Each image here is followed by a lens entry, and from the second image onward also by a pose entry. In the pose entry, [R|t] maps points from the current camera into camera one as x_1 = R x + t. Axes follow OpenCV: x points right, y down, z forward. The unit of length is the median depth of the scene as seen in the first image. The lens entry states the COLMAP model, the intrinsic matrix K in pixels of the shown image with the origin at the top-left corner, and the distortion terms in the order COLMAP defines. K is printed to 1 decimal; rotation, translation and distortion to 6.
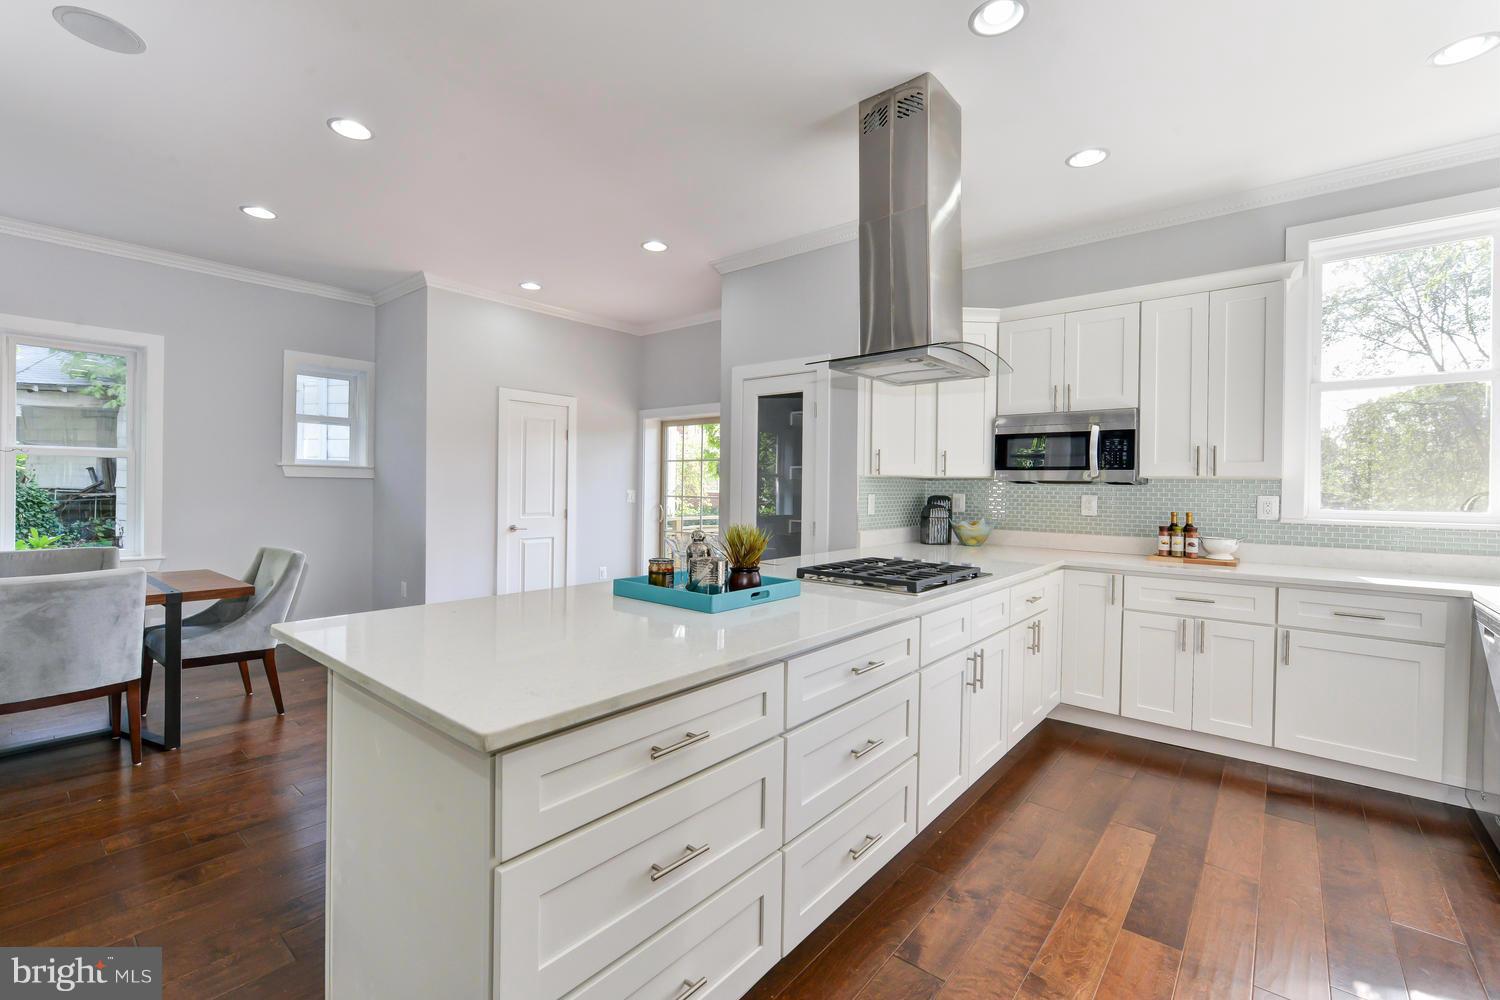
lens RADIAL K [[647.3, 0, 744.6], [0, 647.3, 489.4], [0, 0, 1]] dist [-0.000091, 0.000018]
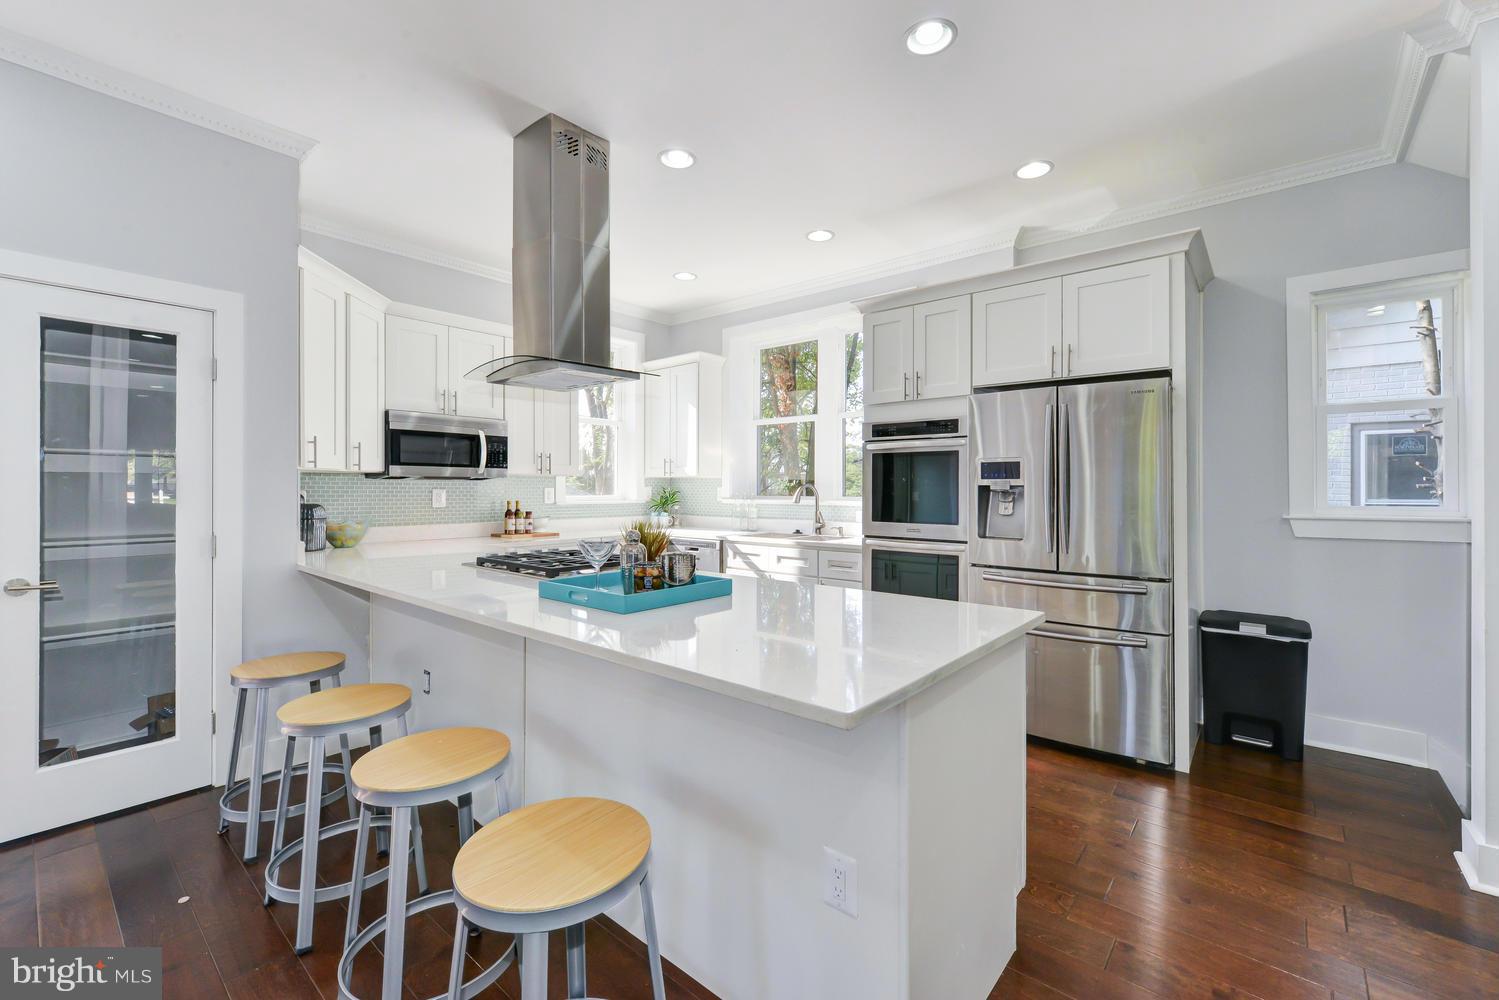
lens RADIAL K [[646.9, 0, 743.6], [0, 646.9, 493.0], [0, 0, 1]] dist [-0.000091, 0.000018]
pose [[0.014143, -0.022724, 0.999642, -0.644273], [0.001052, 0.999742, 0.022711, -0.010263], [-0.999899, 0.000731, 0.014163, 0.504381]]
